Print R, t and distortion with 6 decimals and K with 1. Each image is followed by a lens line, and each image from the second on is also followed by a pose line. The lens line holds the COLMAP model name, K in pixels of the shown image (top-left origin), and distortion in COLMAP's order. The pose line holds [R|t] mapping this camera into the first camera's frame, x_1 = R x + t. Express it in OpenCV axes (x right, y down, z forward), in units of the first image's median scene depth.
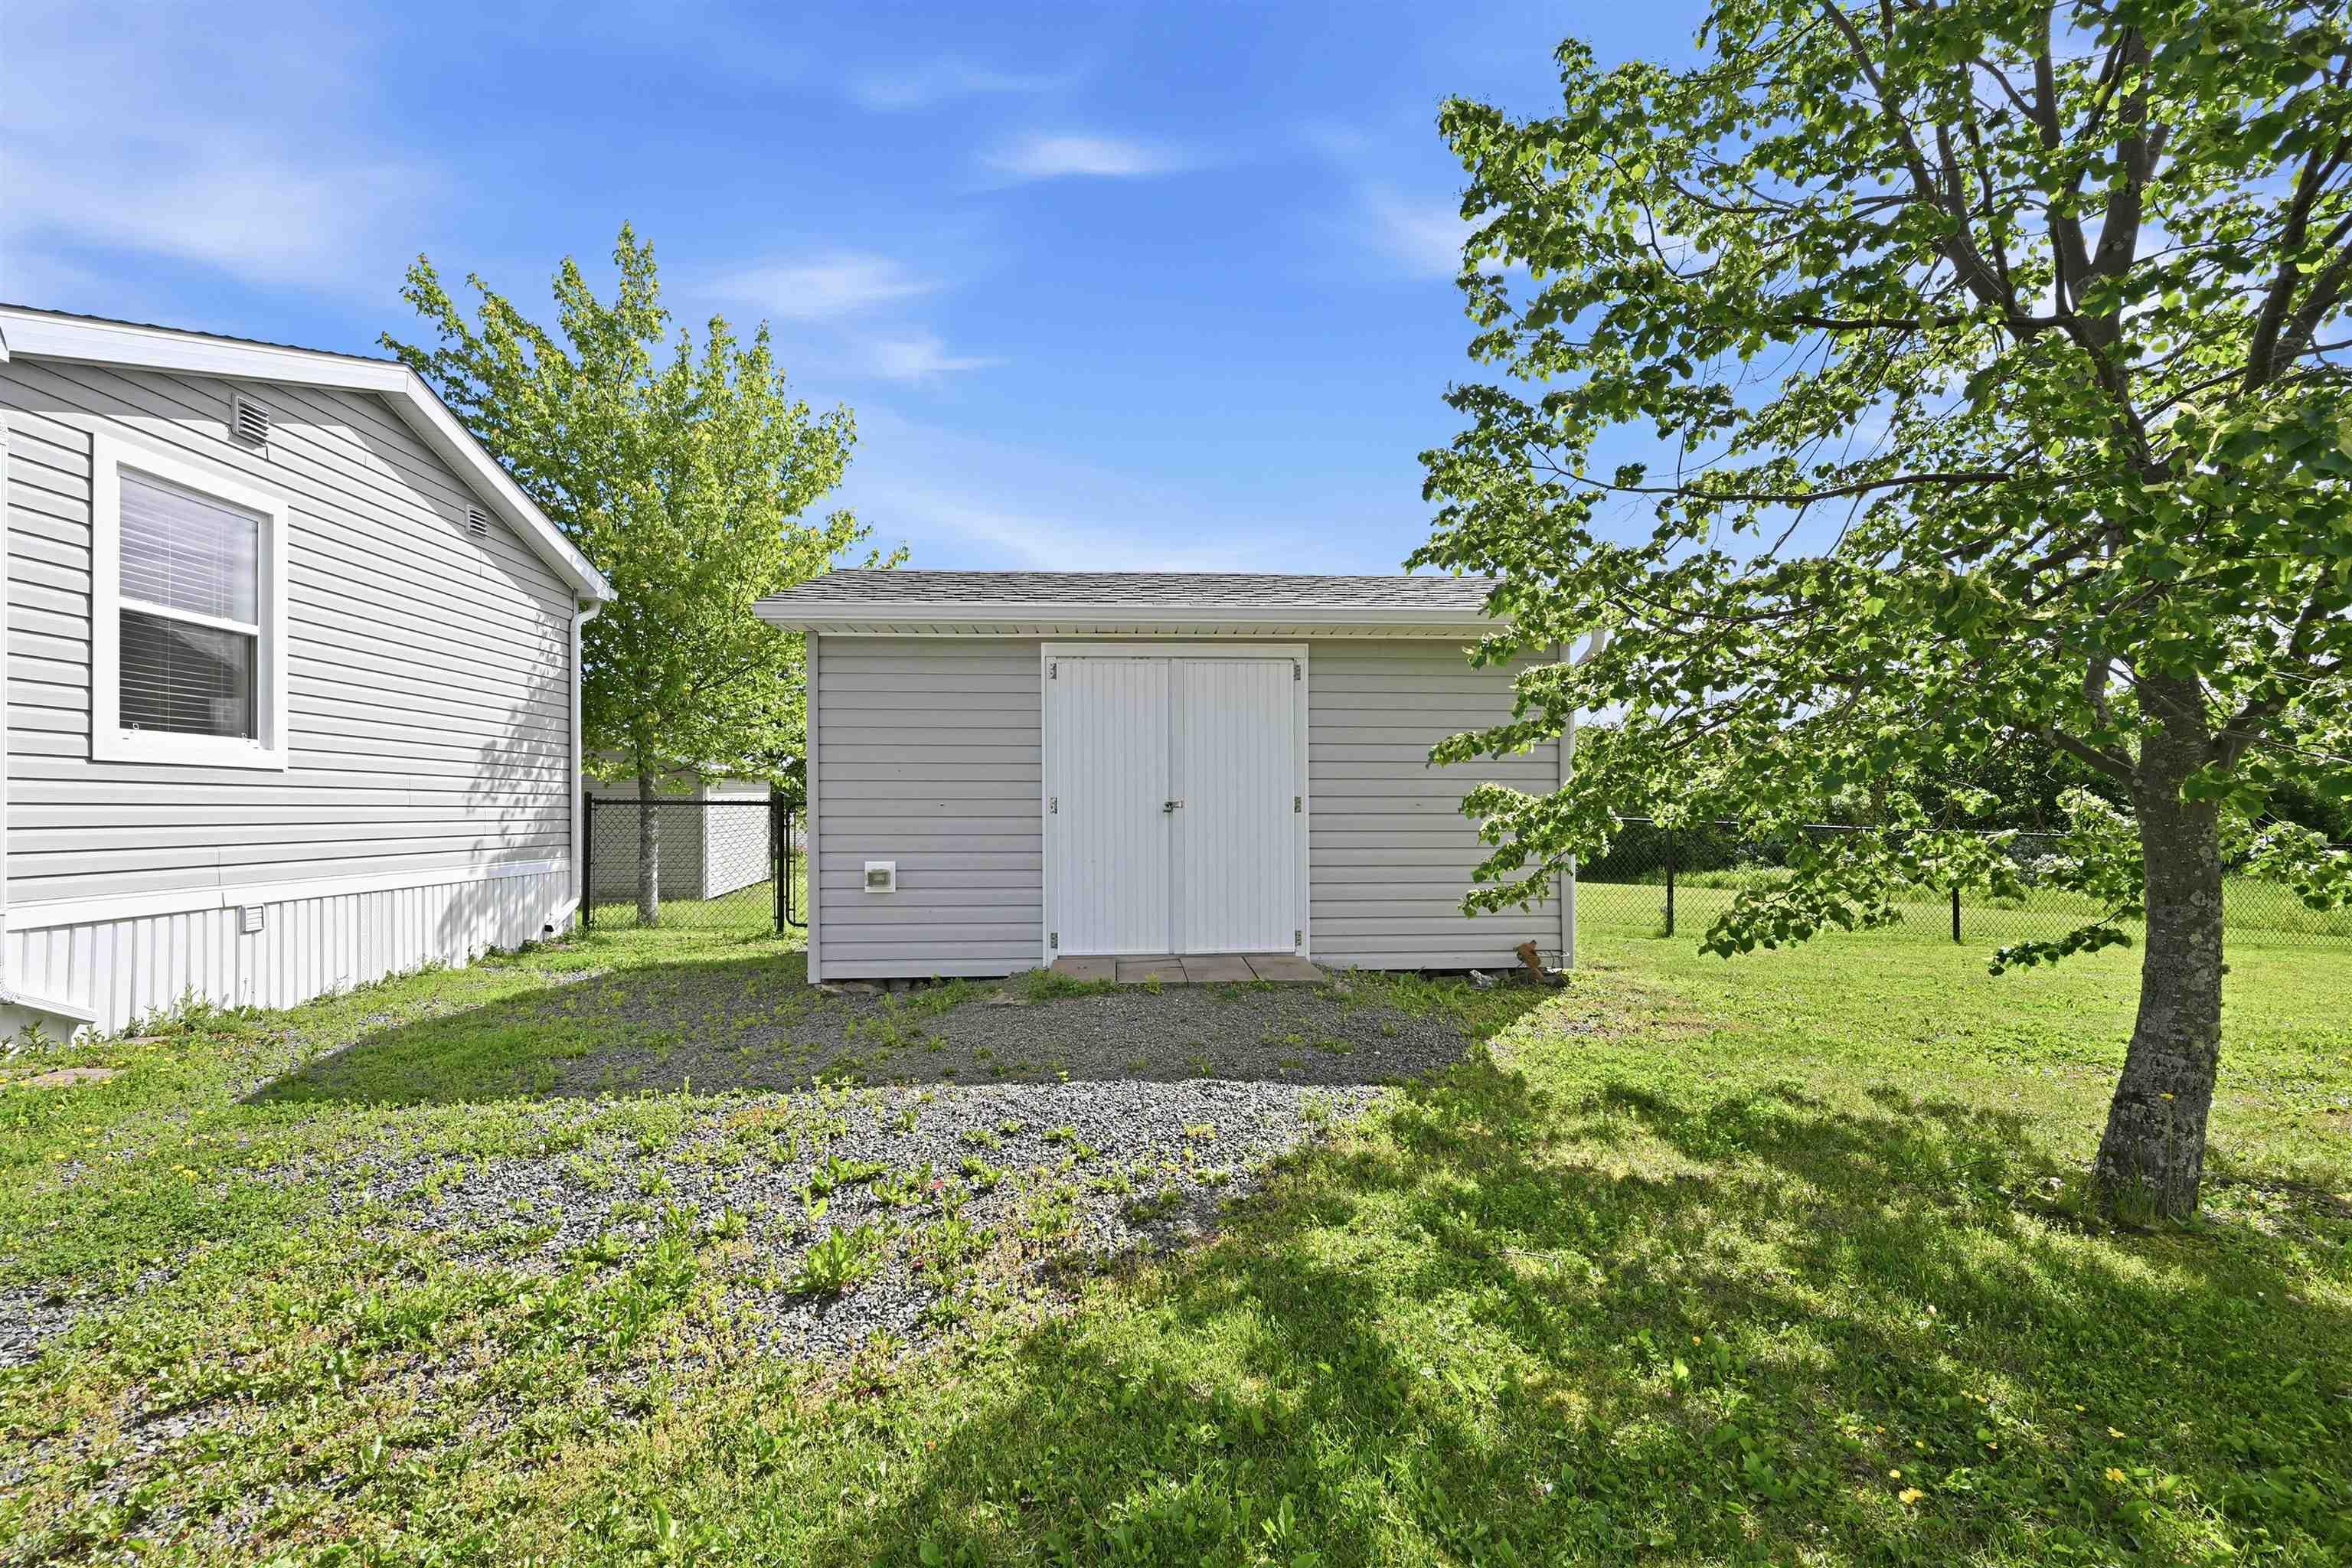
lens RADIAL K [[1002.0, 0, 1177.9], [0, 1002.0, 802.8], [0, 0, 1]] dist [-0.004992, 0.001419]
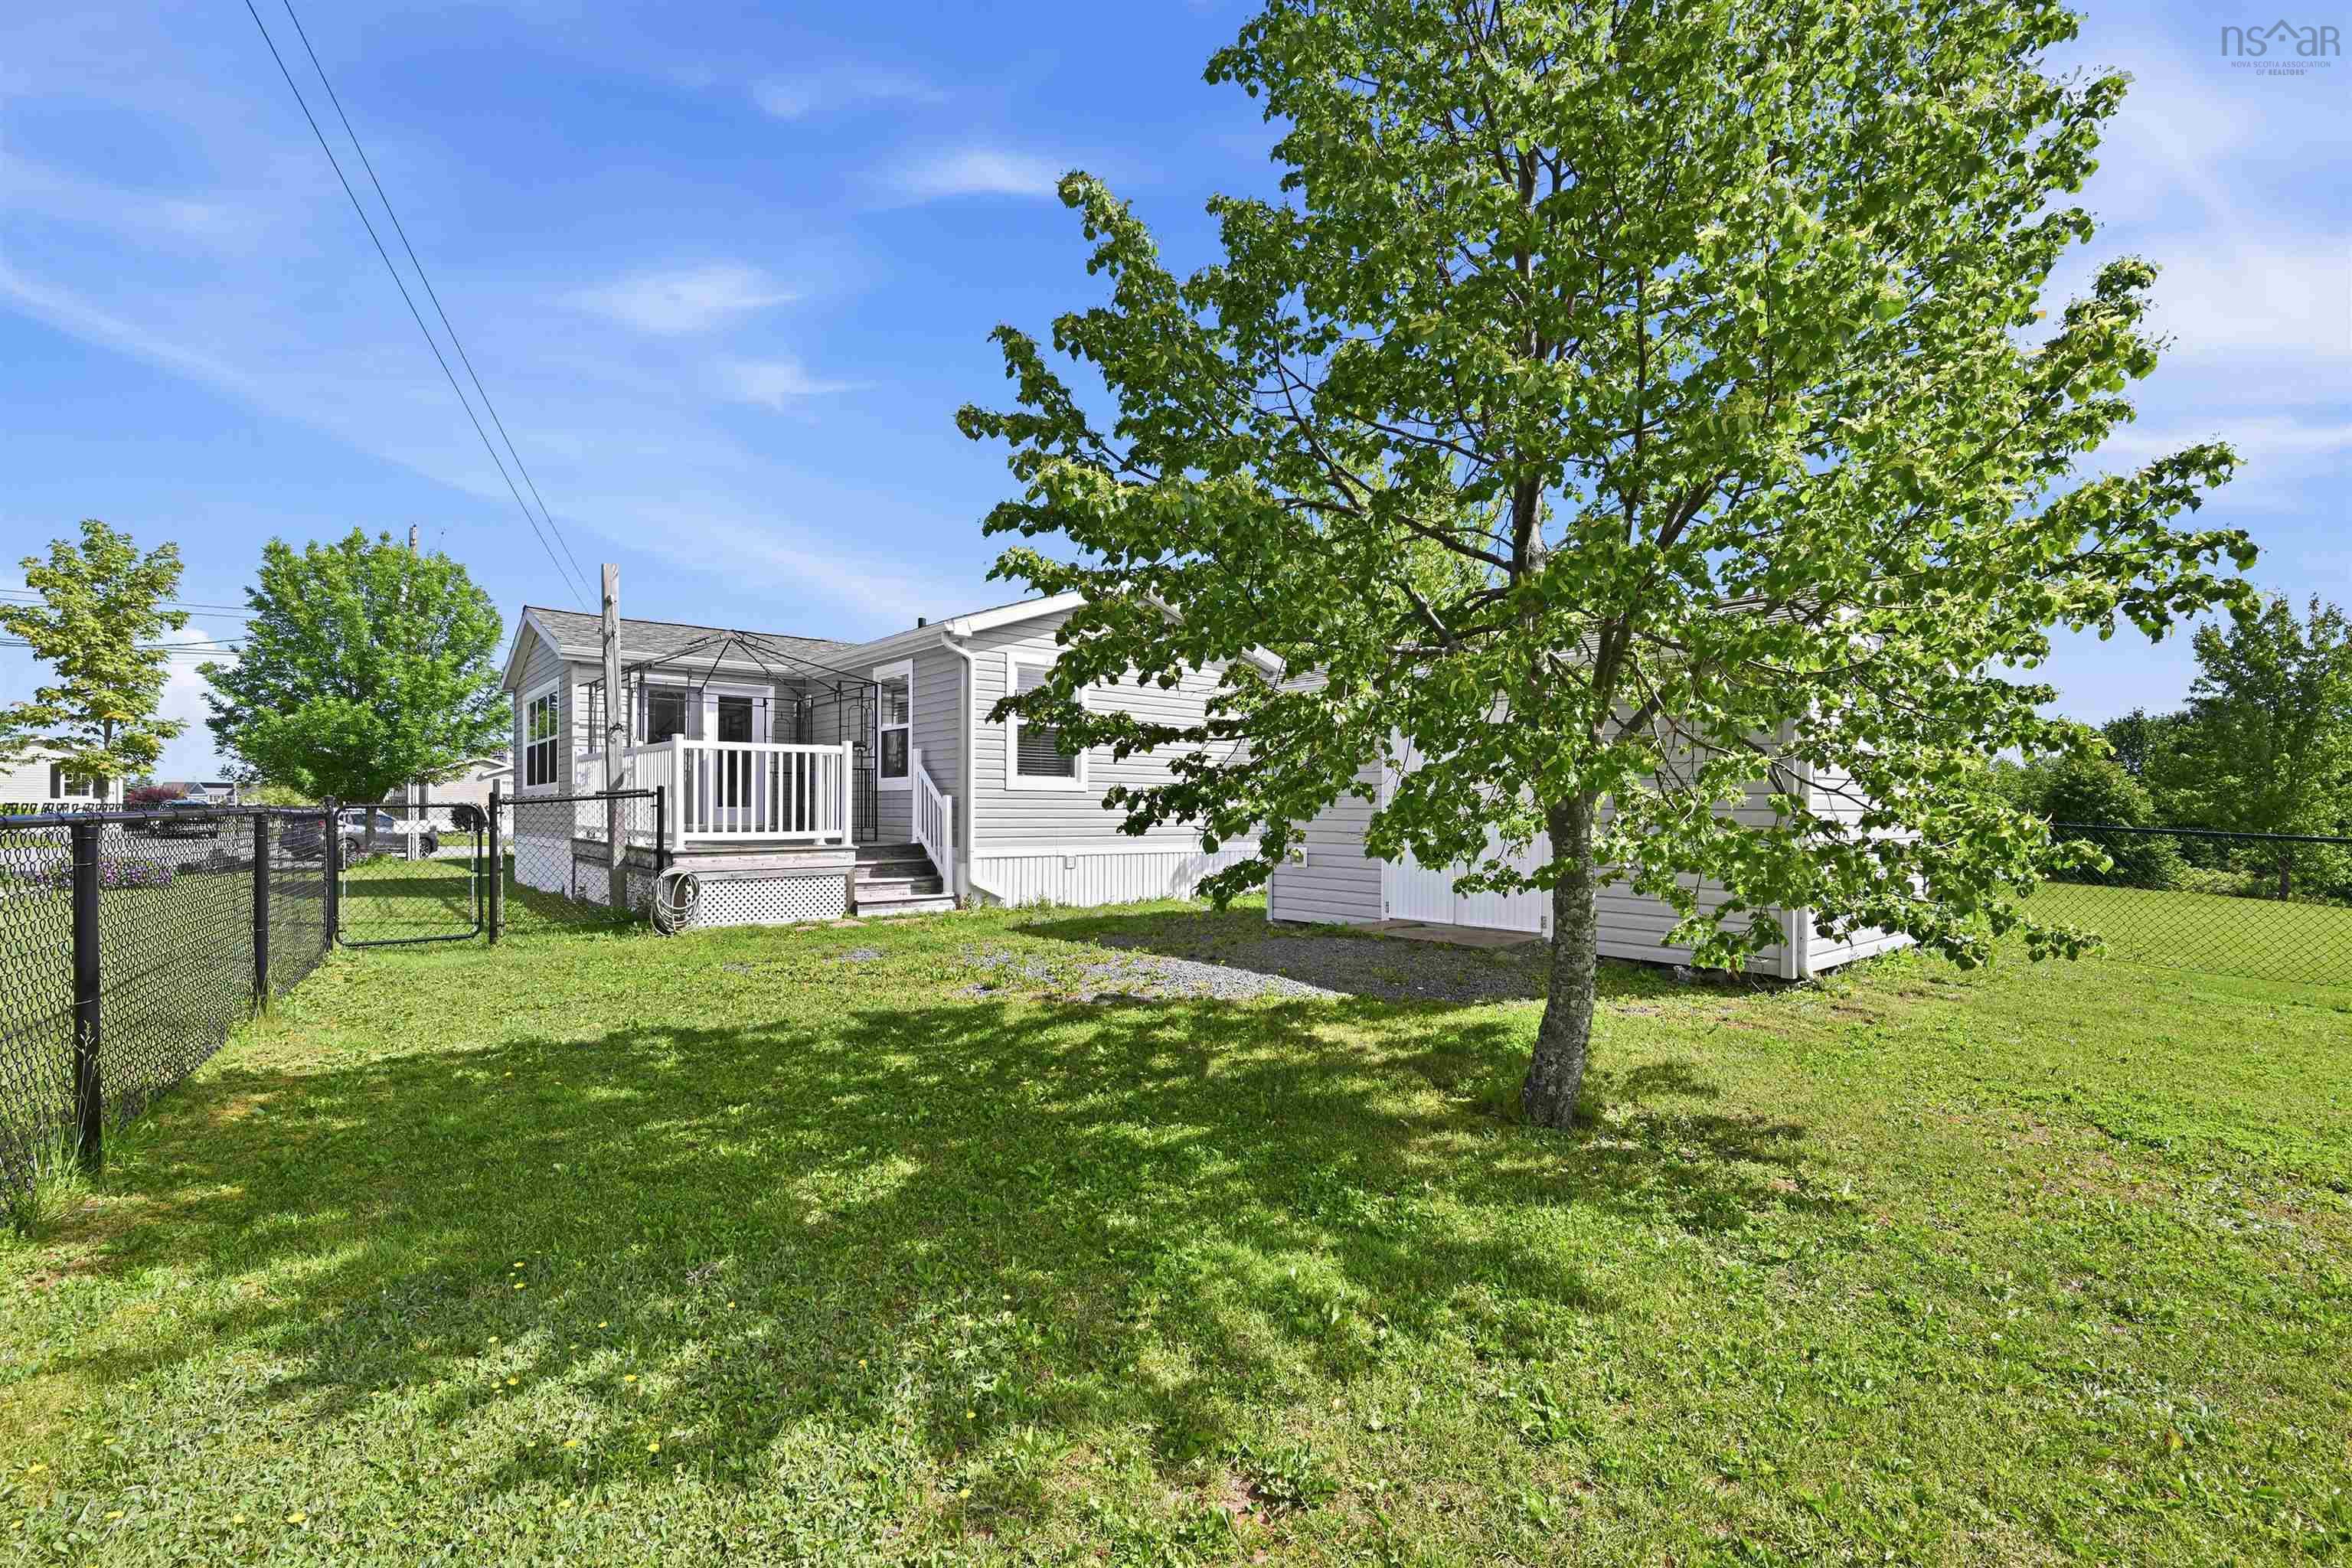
lens RADIAL K [[1002.0, 0, 1180.2], [0, 1002.0, 794.1], [0, 0, 1]] dist [-0.004992, 0.001419]
pose [[0.622792, -0.002420, -0.782384, 0.834148], [-0.003213, 0.999979, -0.005650, -0.016158], [0.782381, 0.006033, 0.622771, -0.131038]]
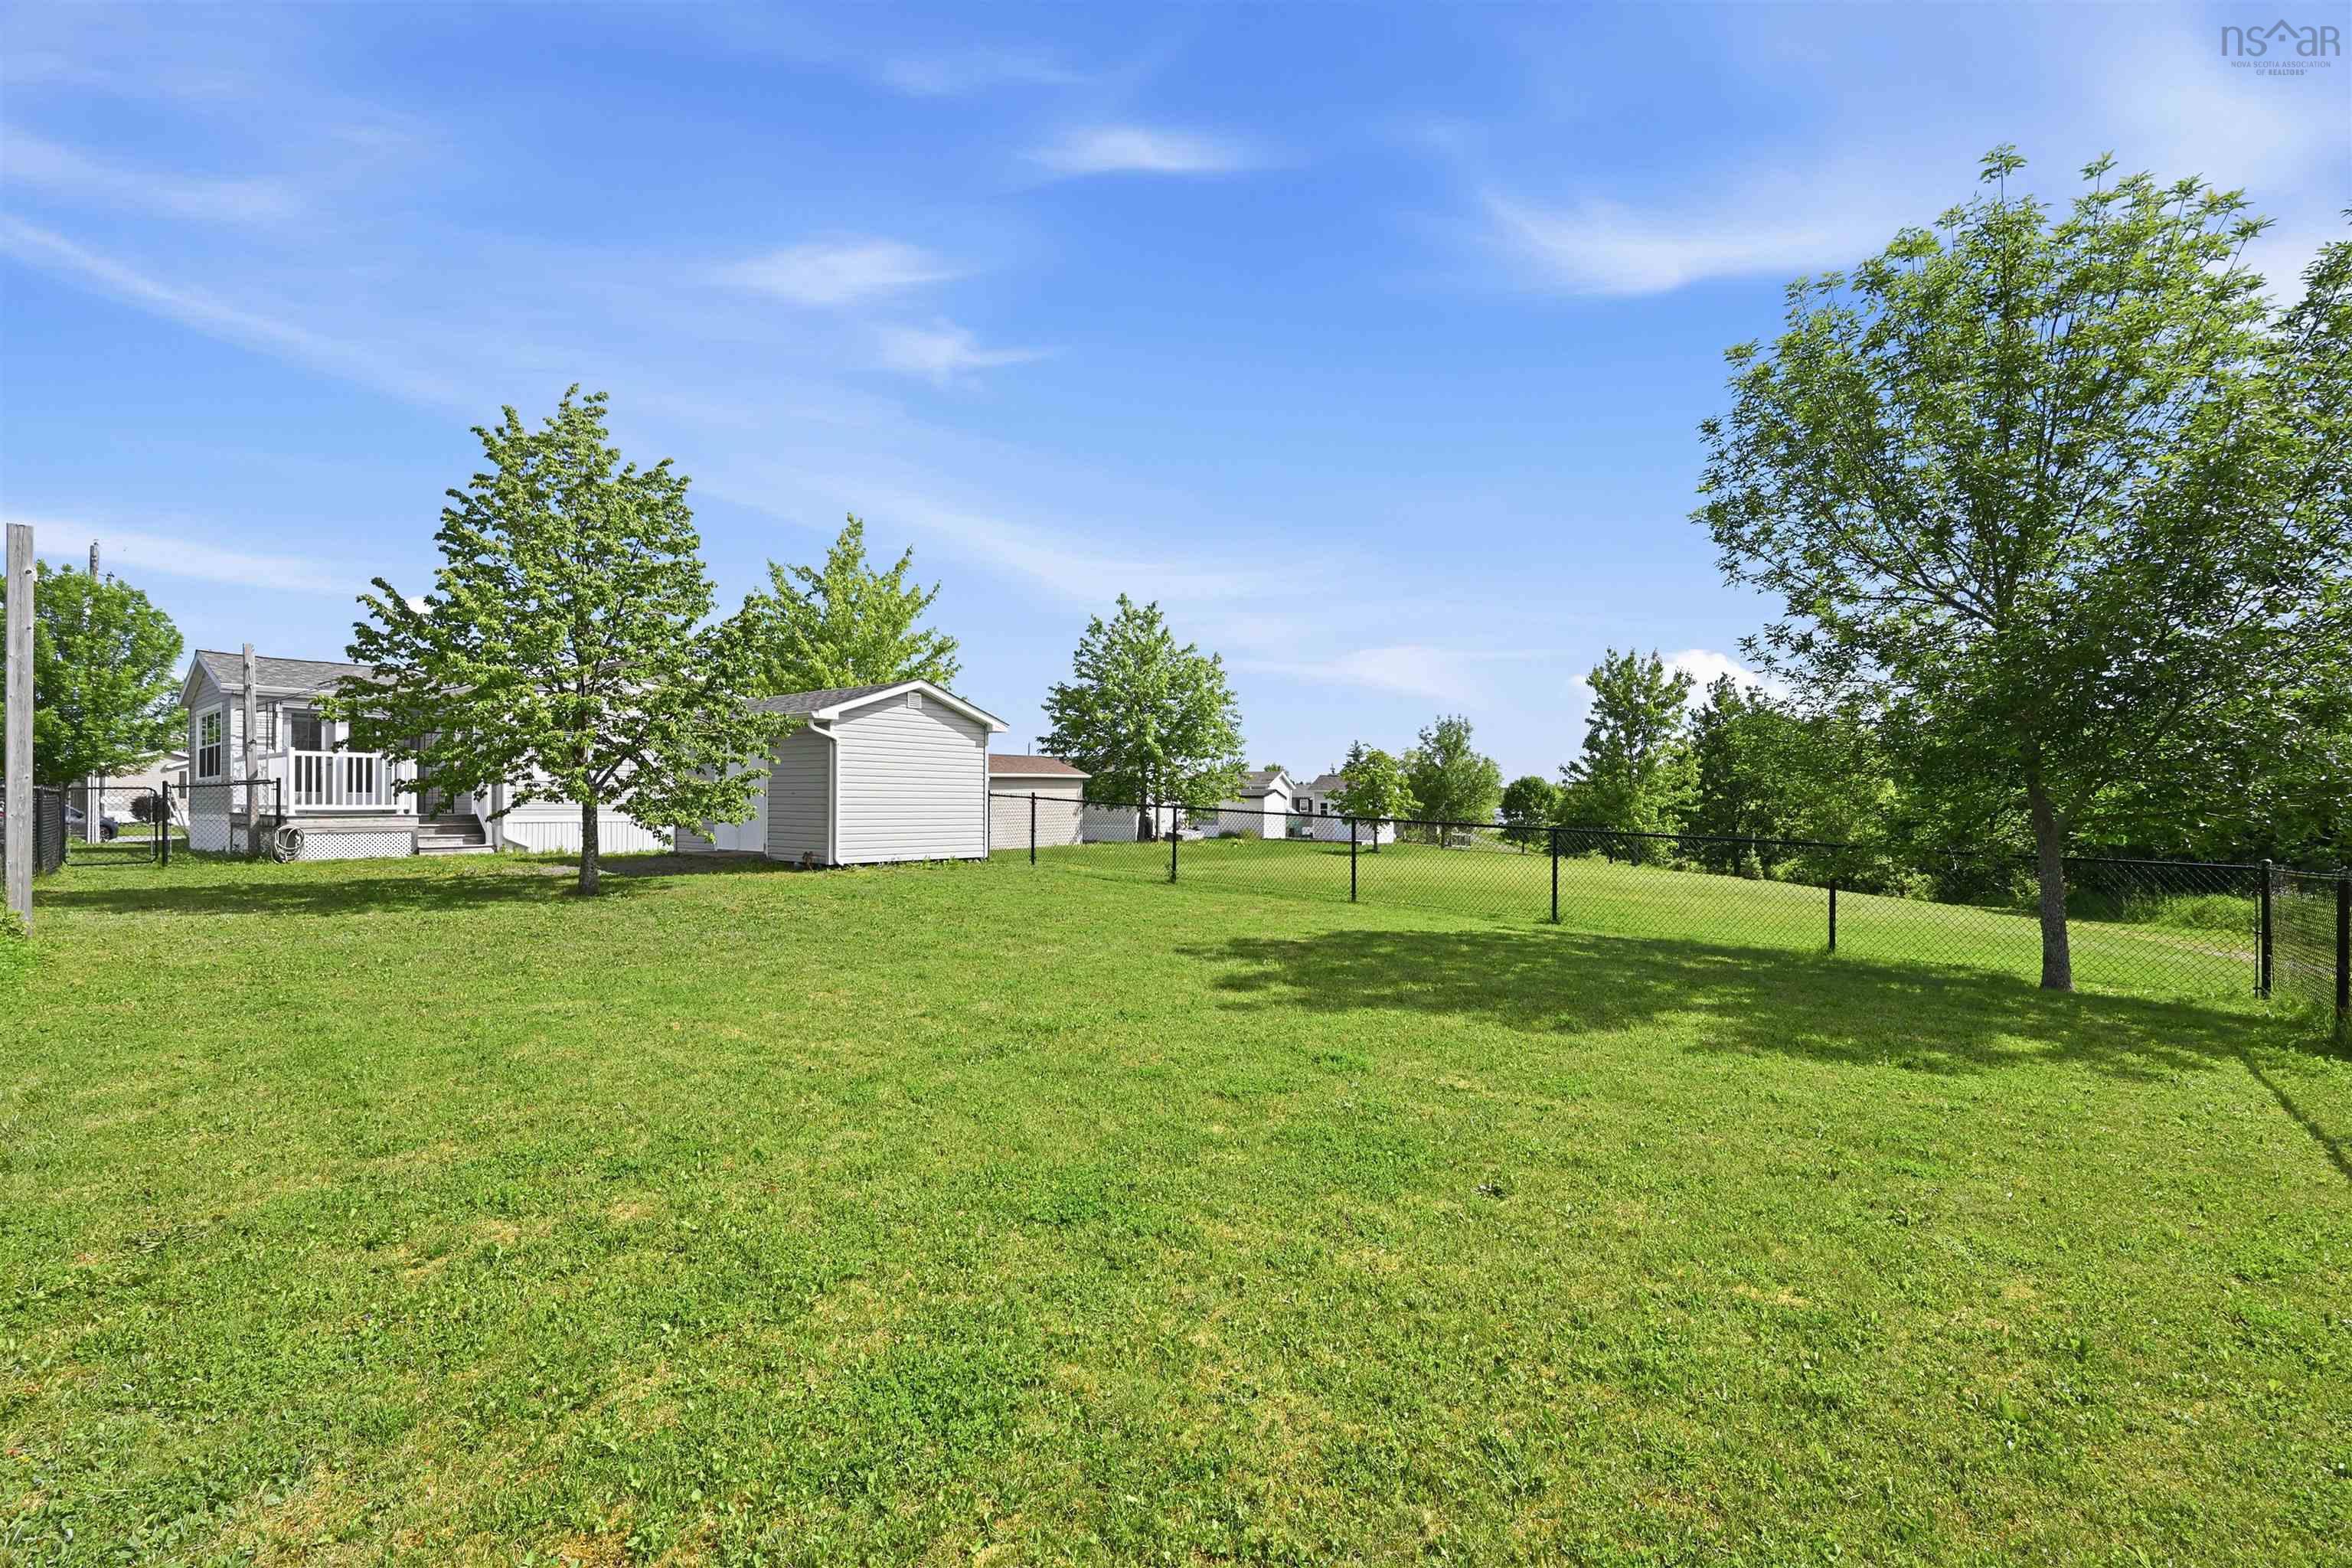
lens RADIAL K [[1002.0, 0, 1168.7], [0, 1002.0, 790.4], [0, 0, 1]] dist [-0.004992, 0.001419]
pose [[0.749736, -0.000865, -0.661736, 2.659658], [-0.001671, 0.999993, -0.003200, 0.003714], [0.661735, 0.003505, 0.749730, -0.218494]]
